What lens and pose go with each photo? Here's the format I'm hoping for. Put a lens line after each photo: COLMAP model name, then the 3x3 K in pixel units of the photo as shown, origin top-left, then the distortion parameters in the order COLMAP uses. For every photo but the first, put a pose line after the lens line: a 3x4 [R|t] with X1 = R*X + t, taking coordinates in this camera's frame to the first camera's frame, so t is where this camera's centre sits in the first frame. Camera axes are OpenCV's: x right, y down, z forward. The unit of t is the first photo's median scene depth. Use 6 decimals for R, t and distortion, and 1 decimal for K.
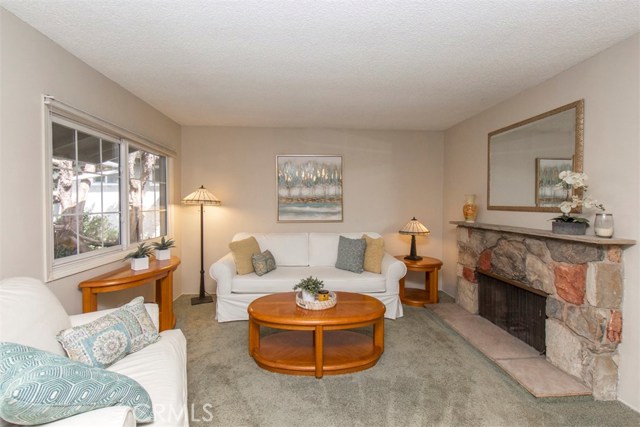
lens RADIAL K [[279.7, 0, 319.5], [0, 279.7, 207.5], [0, 0, 1]] dist [-0.000203, 0.000005]
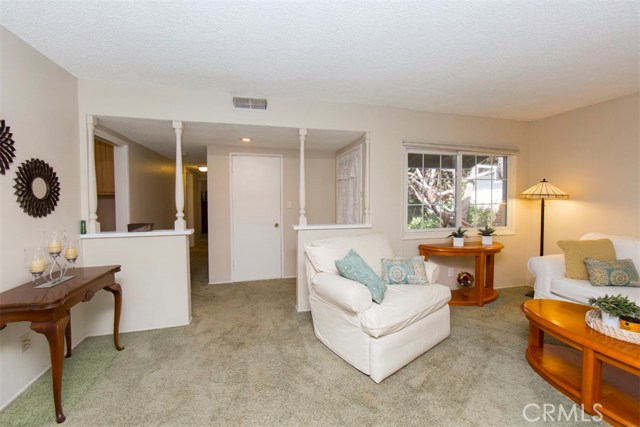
lens RADIAL K [[259.0, 0, 318.1], [0, 259.0, 207.8], [0, 0, 1]] dist [-0.000550, 0.000098]
pose [[0.196357, 0.032749, -0.979985, 0.373823], [-0.011407, 0.999451, 0.031114, 0.001883], [0.980466, 0.005069, 0.196623, 0.058752]]
